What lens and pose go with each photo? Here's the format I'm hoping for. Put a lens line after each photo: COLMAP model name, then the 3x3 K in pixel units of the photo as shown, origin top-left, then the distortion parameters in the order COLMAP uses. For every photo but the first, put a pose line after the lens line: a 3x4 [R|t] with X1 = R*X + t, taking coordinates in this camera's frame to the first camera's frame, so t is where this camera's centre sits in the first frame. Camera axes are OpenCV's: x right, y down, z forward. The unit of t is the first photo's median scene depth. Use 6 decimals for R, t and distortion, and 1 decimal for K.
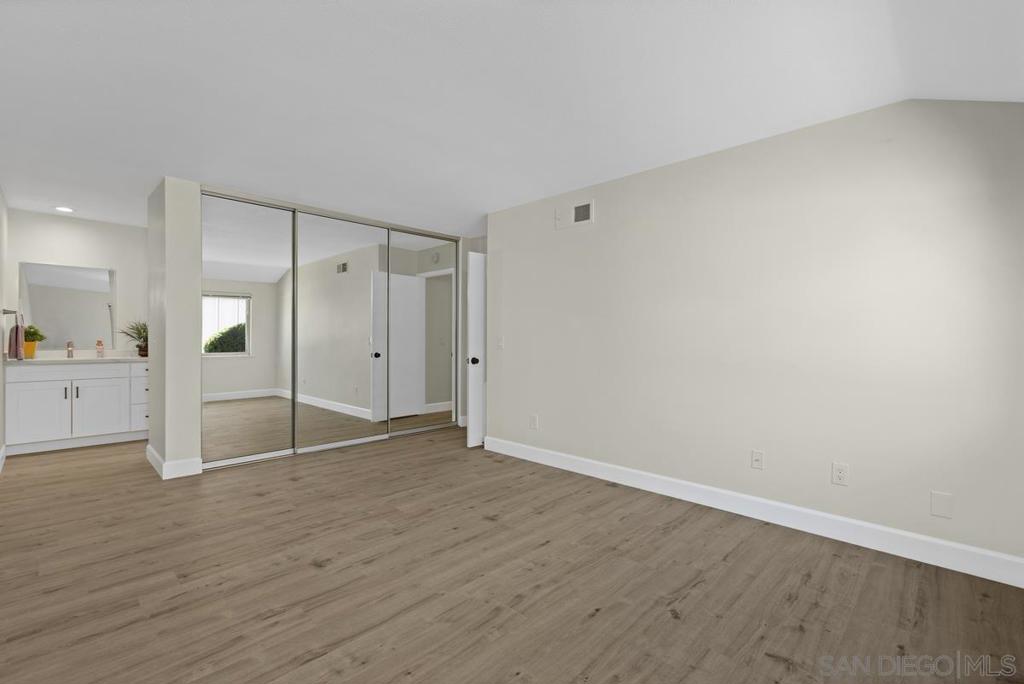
lens RADIAL K [[455.1, 0, 514.0], [0, 455.1, 337.9], [0, 0, 1]] dist [0.000015, -0.000101]
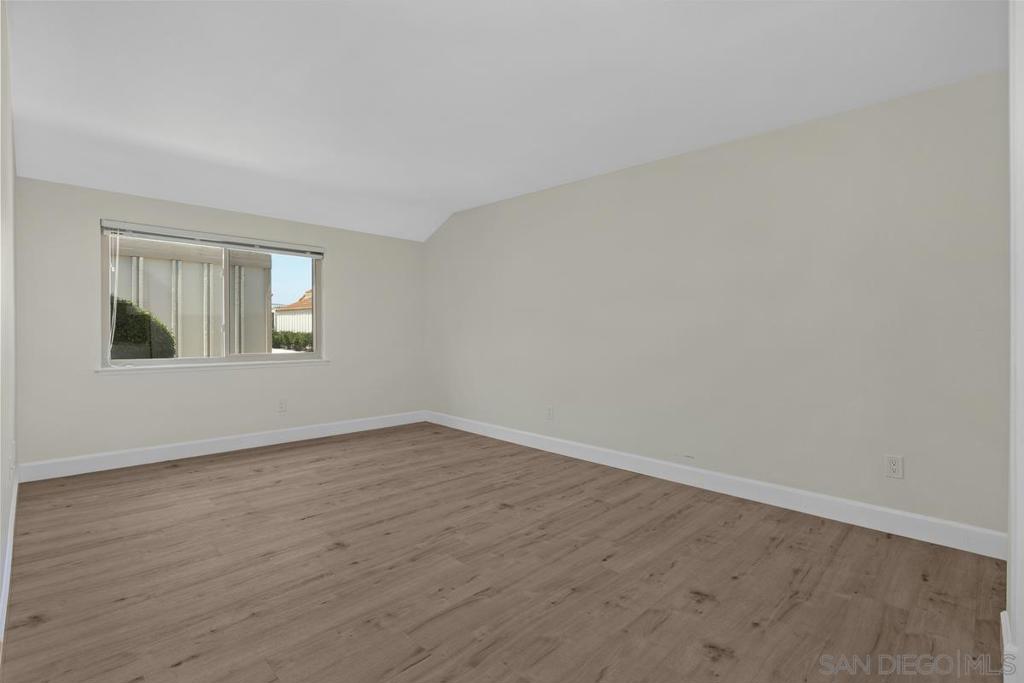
lens RADIAL K [[485.8, 0, 515.7], [0, 485.8, 335.8], [0, 0, 1]] dist [-0.003000, -0.000294]
pose [[-0.999840, -0.015784, 0.008397, -0.411902], [-0.015656, 0.999764, 0.015086, 0.007443], [-0.008633, 0.014952, -0.999851, 2.093349]]
